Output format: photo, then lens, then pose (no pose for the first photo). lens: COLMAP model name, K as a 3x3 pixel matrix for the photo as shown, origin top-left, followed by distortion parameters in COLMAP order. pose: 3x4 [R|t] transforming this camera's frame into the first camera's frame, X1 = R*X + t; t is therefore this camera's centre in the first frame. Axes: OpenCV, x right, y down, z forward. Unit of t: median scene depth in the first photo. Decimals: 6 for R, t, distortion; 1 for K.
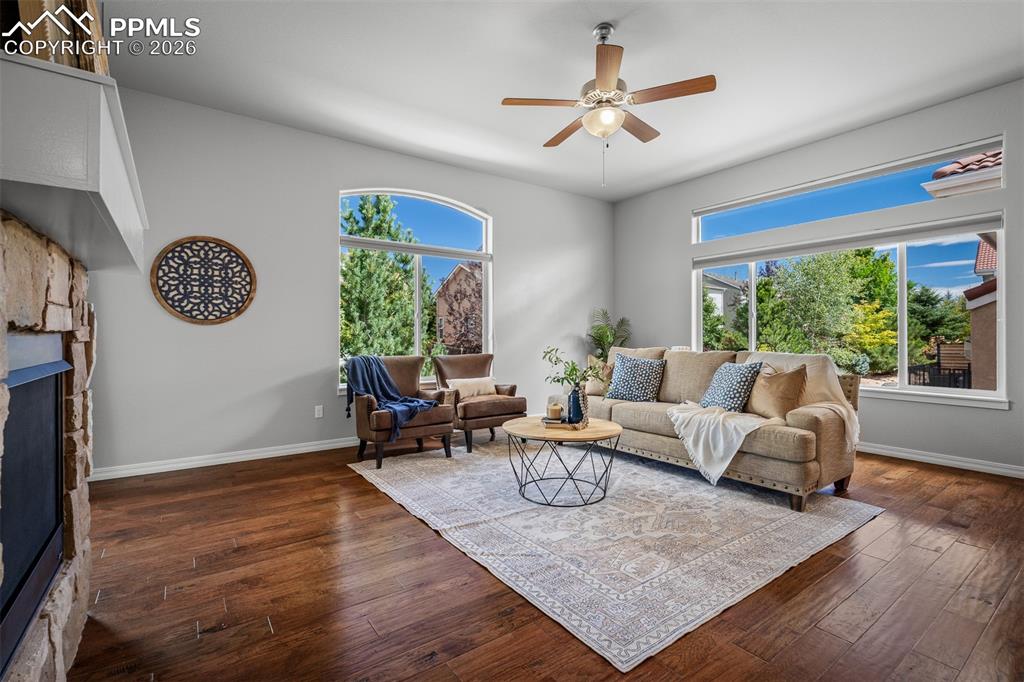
lens RADIAL K [[464.9, 0, 505.7], [0, 464.9, 336.9], [0, 0, 1]] dist [-0.008866, -0.000353]
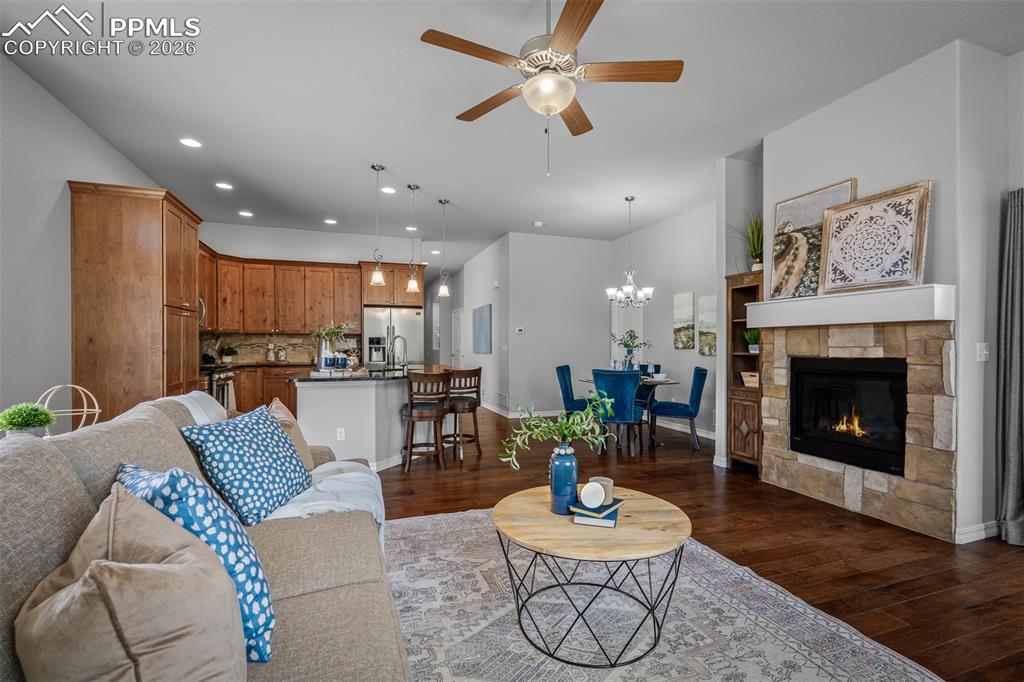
lens RADIAL K [[461.0, 0, 511.3], [0, 461.0, 346.9], [0, 0, 1]] dist [-0.001565, -0.000243]
pose [[-0.963434, -0.001236, 0.267943, 0.050373], [-0.000798, 0.999998, 0.001743, -0.028354], [-0.267945, 0.001466, -0.963433, 1.498342]]
